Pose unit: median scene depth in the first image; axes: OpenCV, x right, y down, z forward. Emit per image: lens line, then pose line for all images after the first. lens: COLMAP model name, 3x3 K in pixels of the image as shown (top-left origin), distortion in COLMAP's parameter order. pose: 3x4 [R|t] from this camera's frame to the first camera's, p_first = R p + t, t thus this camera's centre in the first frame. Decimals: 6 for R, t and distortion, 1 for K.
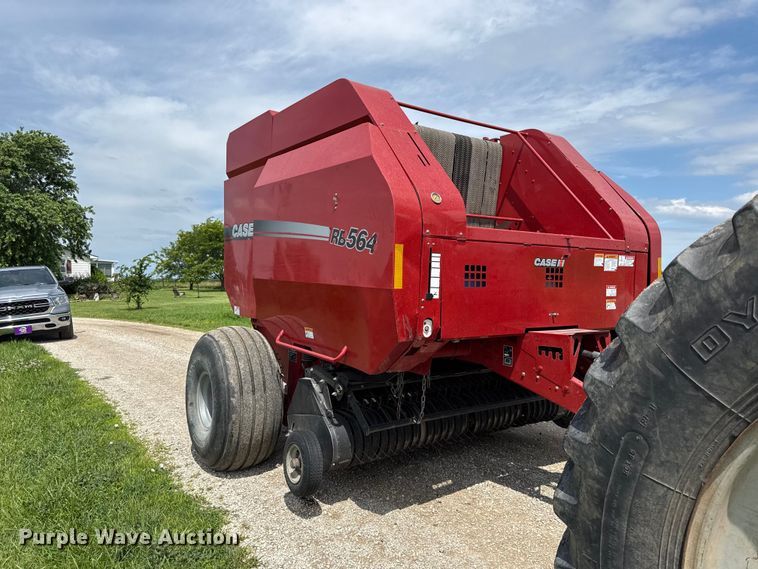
lens RADIAL K [[543.7, 0, 379.0], [0, 543.7, 287.9], [0, 0, 1]] dist [0.025158, -0.021163]
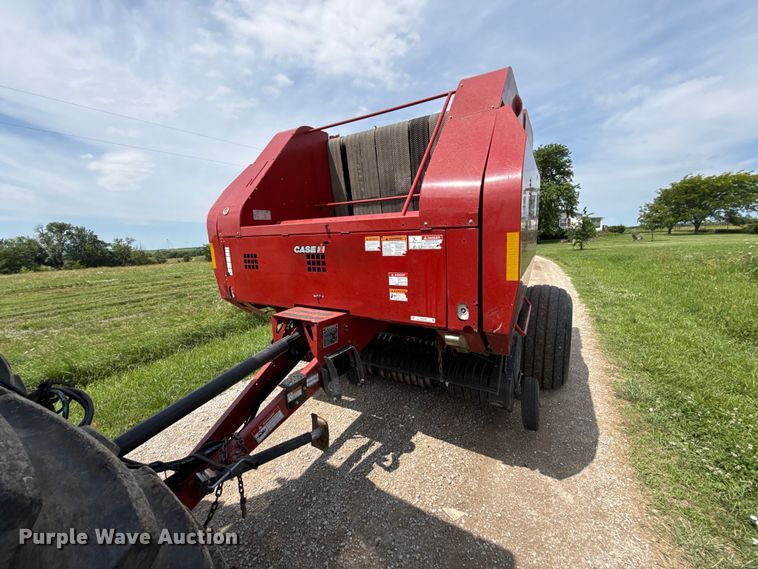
lens RADIAL K [[308.3, 0, 379.5], [0, 308.3, 280.5], [0, 0, 1]] dist [-0.002478, 0.001932]
pose [[0.416636, 0.110360, -0.902350, 0.843575], [0.027529, 0.990617, 0.133866, -0.057089], [0.908656, -0.080614, 0.409689, 0.779871]]
